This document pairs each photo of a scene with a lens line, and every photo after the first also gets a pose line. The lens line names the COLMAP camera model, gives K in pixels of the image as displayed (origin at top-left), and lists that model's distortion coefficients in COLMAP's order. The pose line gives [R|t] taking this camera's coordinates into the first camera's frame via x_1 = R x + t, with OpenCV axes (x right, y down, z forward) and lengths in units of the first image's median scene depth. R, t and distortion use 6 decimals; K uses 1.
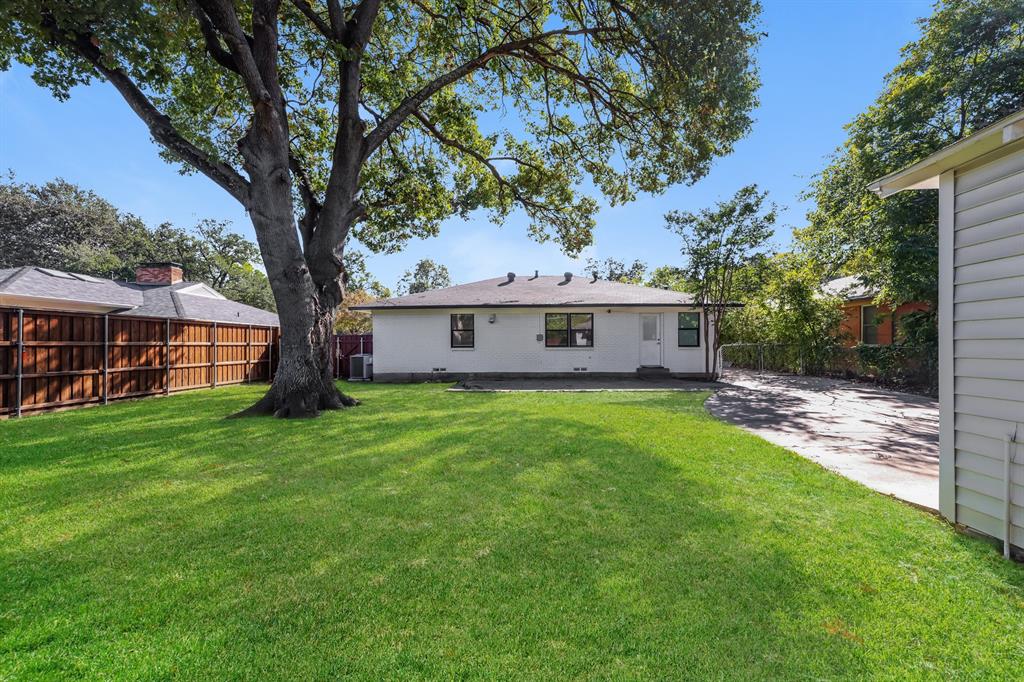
lens RADIAL K [[412.6, 0, 515.8], [0, 412.6, 345.7], [0, 0, 1]] dist [0.003840, 0.000408]
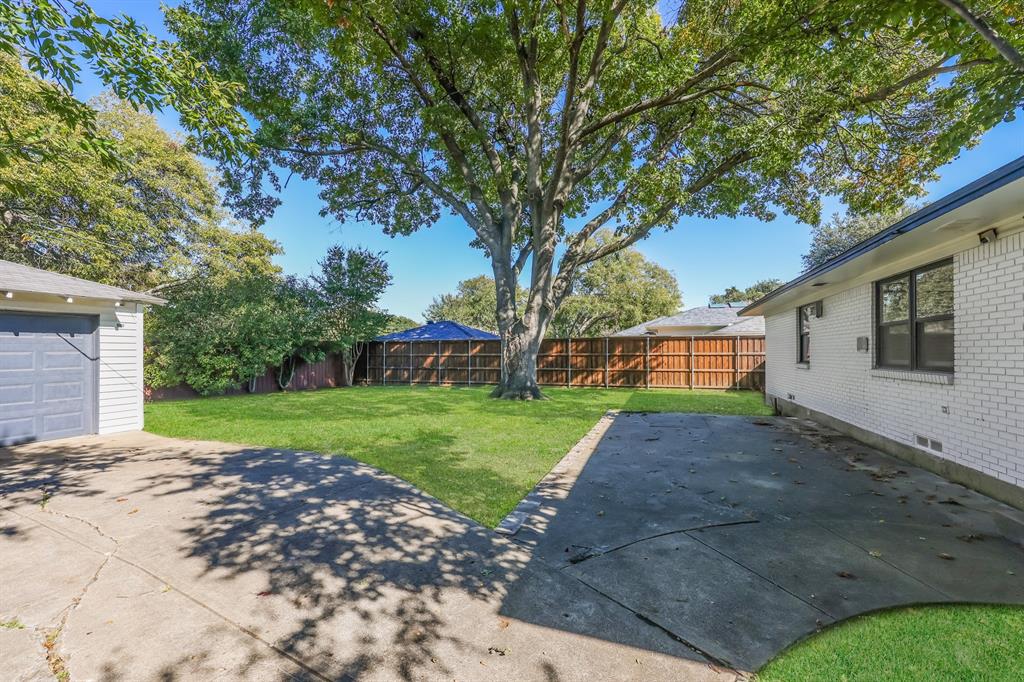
lens RADIAL K [[412.6, 0, 513.0], [0, 412.6, 346.9], [0, 0, 1]] dist [0.003840, 0.000408]
pose [[-0.305468, -0.007113, -0.952176, 0.558535], [0.004578, 0.999950, -0.008938, -0.015380], [0.952191, -0.007089, -0.305420, 0.803154]]
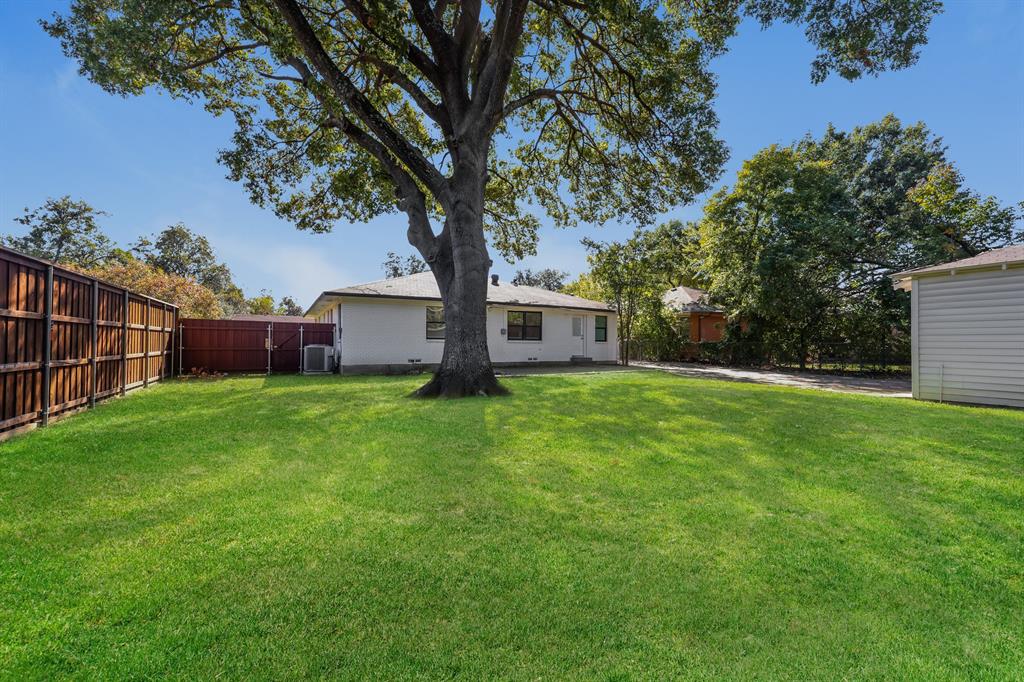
lens RADIAL K [[412.6, 0, 518.7], [0, 412.6, 339.9], [0, 0, 1]] dist [0.003840, 0.000408]
pose [[0.846248, 0.017391, 0.532506, -0.518372], [-0.013644, 0.999847, -0.010970, 0.015952], [-0.532615, 0.002017, 0.846355, 0.010114]]
